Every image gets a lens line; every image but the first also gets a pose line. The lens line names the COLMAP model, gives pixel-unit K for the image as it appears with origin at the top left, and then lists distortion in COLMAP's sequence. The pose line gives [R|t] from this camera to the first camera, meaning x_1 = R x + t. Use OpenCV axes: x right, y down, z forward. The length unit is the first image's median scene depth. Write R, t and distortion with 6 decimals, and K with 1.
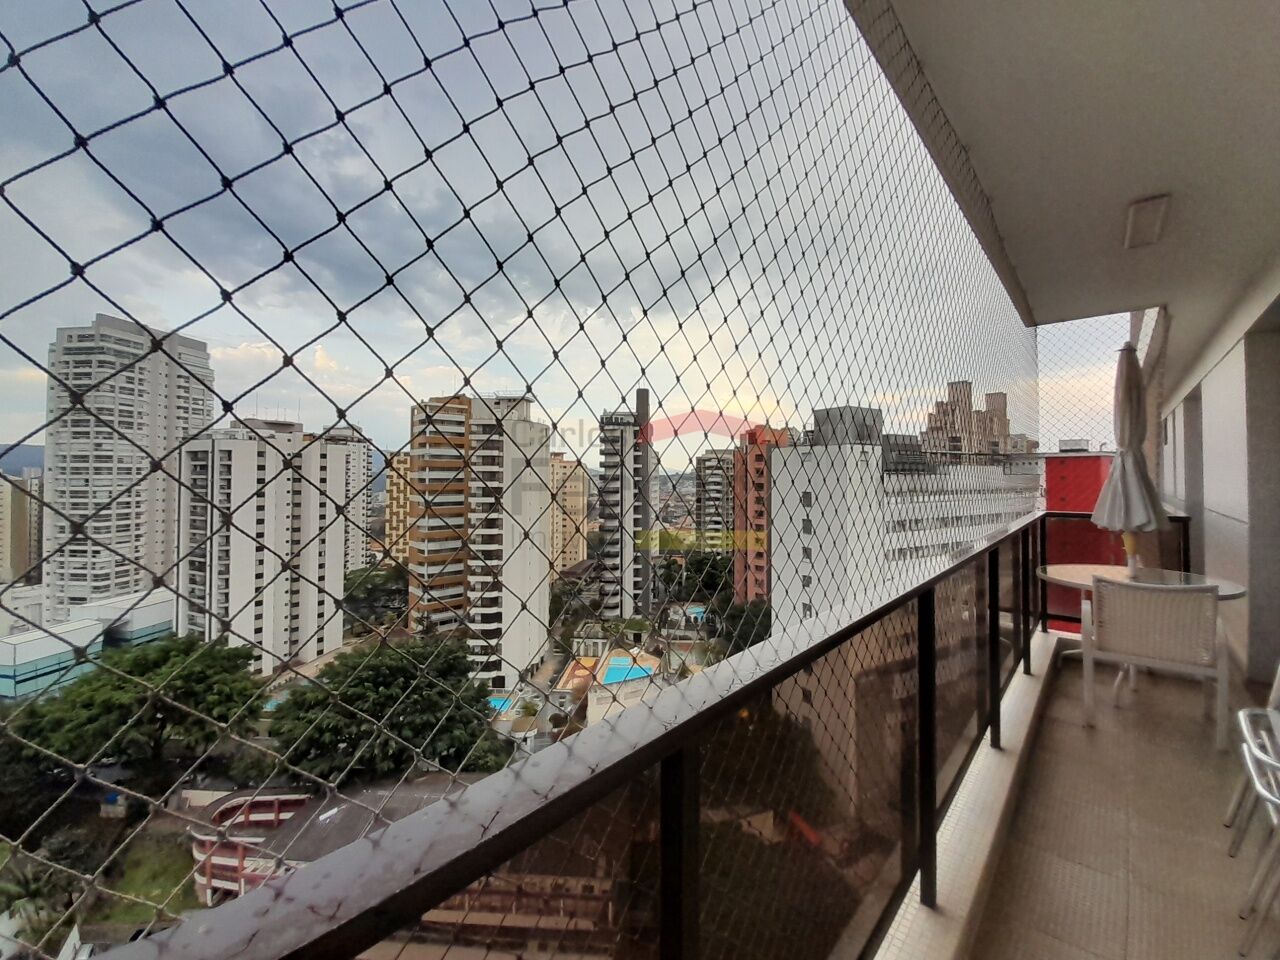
lens RADIAL K [[504.2, 0, 653.3], [0, 504.2, 468.5], [0, 0, 1]] dist [-0.000343, -0.006038]
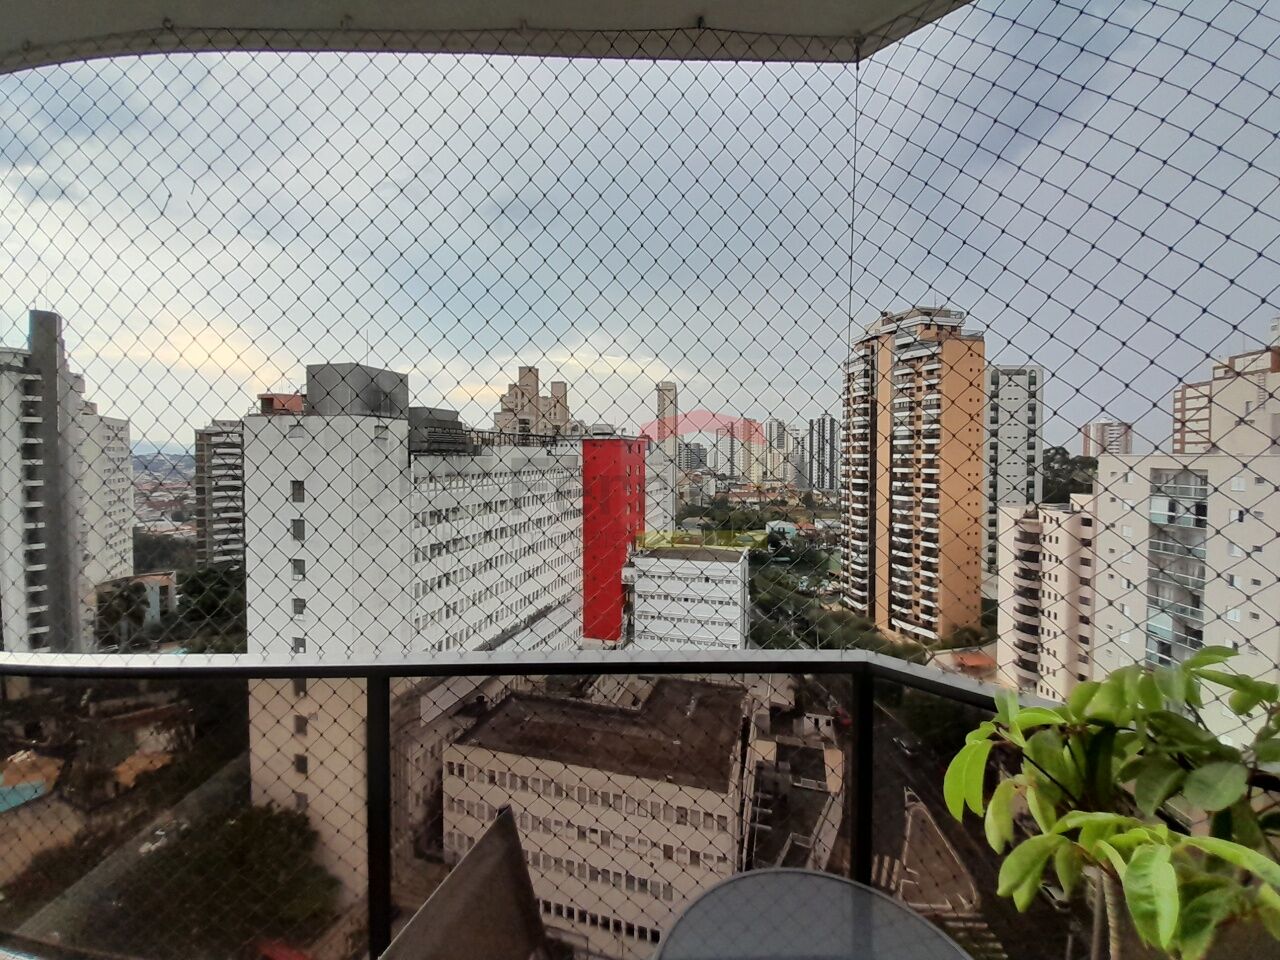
lens RADIAL K [[504.2, 0, 645.6], [0, 504.2, 466.6], [0, 0, 1]] dist [-0.000343, -0.006038]
pose [[0.733980, -0.015659, 0.678991, 0.101058], [-0.009543, 0.999398, 0.033364, -0.001212], [-0.679104, -0.030969, 0.733388, 0.080287]]
